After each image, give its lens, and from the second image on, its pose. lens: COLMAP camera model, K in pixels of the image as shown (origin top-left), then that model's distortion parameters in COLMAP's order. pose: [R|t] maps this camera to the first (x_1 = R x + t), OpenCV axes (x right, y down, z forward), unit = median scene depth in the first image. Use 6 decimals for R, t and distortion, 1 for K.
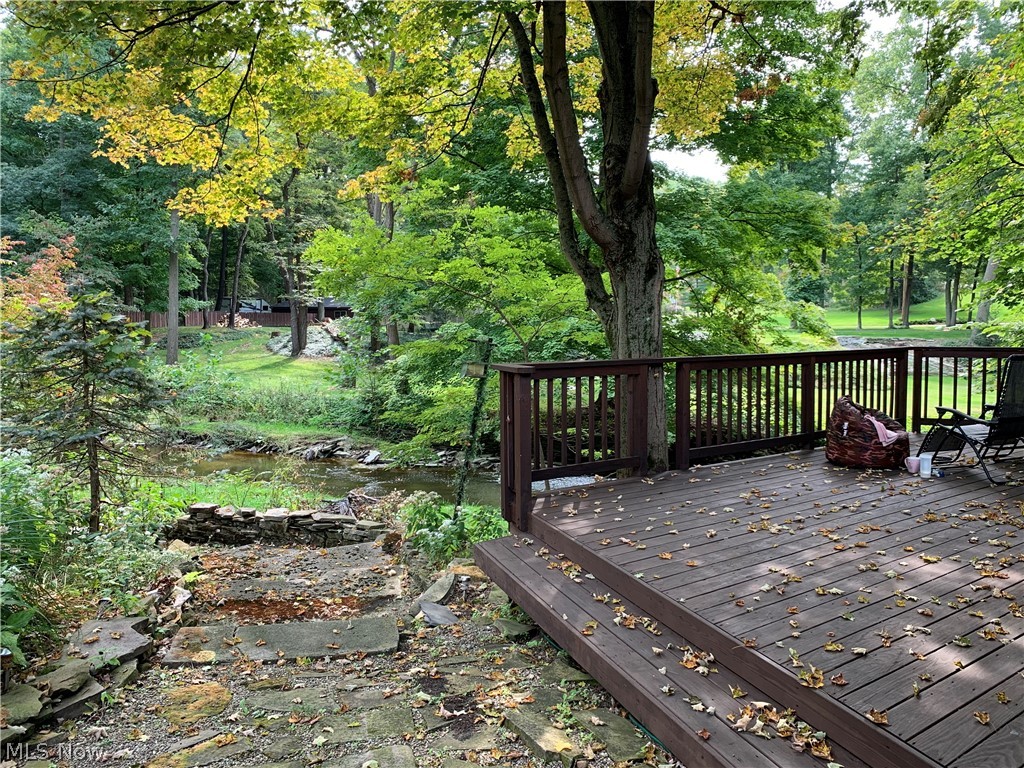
lens RADIAL K [[773.8, 0, 512.0], [0, 773.8, 384.0], [0, 0, 1]] dist [0.003921, -0.018503]
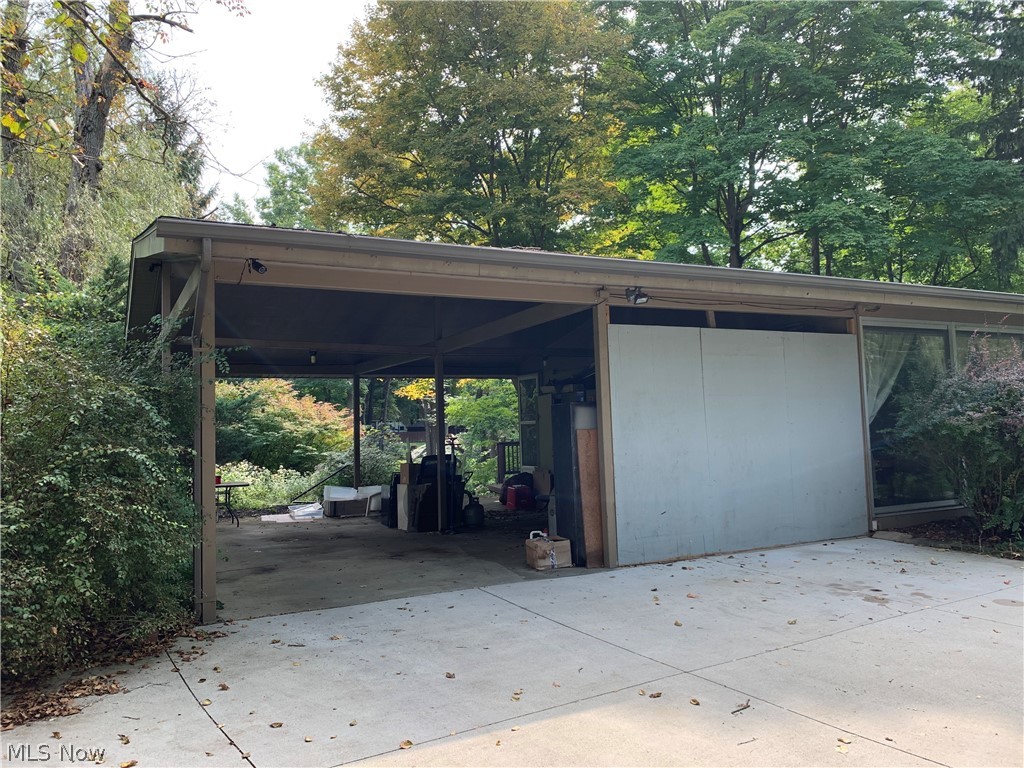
lens RADIAL K [[773.8, 0, 512.0], [0, 773.8, 384.0], [0, 0, 1]] dist [0.003921, -0.018503]
pose [[0.987354, -0.047849, -0.151136, 0.111327], [0.025533, 0.988914, -0.146280, 0.043094], [0.156460, 0.140571, 0.977630, -0.474504]]
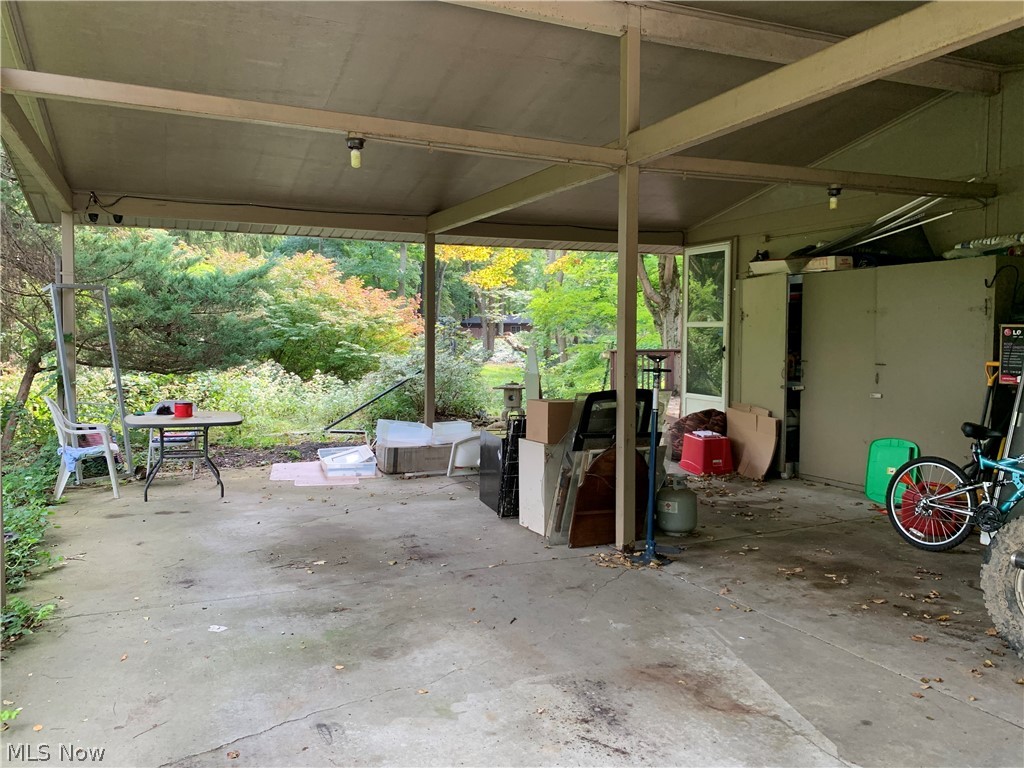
lens RADIAL K [[757.9, 0, 506.4], [0, 757.9, 408.0], [0, 0, 1]] dist [0.074232, -0.001686]
pose [[0.976152, 0.020179, -0.216146, 0.036678], [-0.016881, 0.999711, 0.017093, 0.024662], [0.216429, -0.013036, 0.976211, -0.298848]]
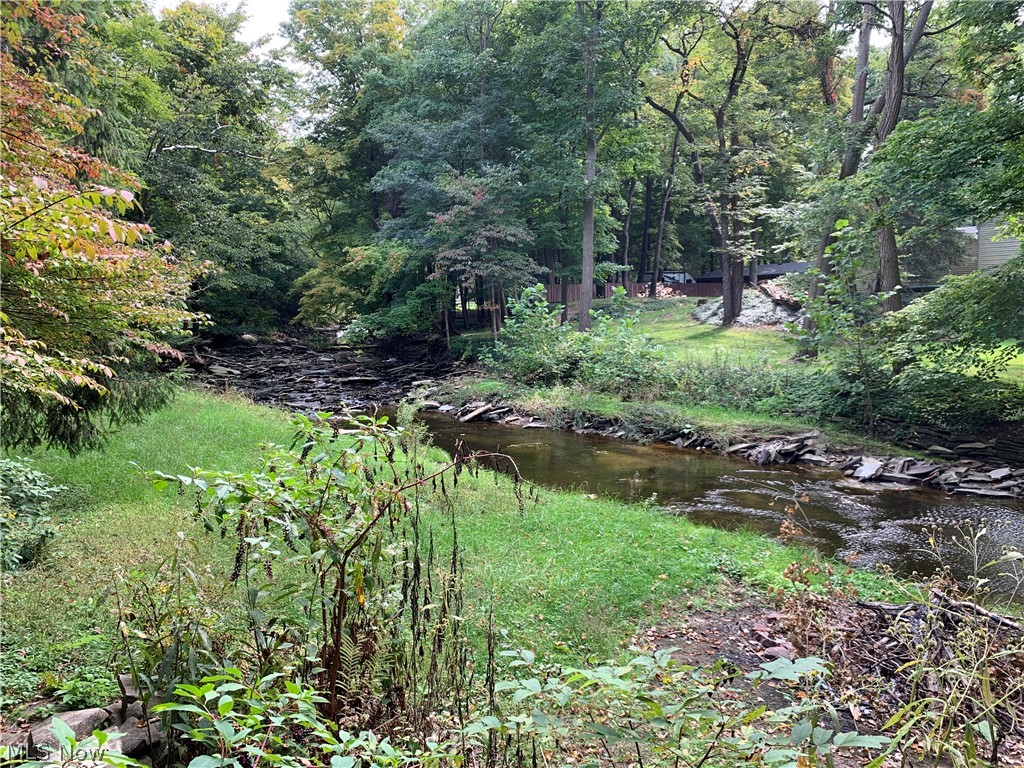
lens RADIAL K [[773.8, 0, 512.0], [0, 773.8, 384.0], [0, 0, 1]] dist [0.003921, -0.018503]
pose [[0.864088, 0.024669, -0.502735, -0.090221], [-0.014920, 0.999615, 0.023407, 0.013608], [0.503119, -0.012725, 0.864124, 0.254142]]
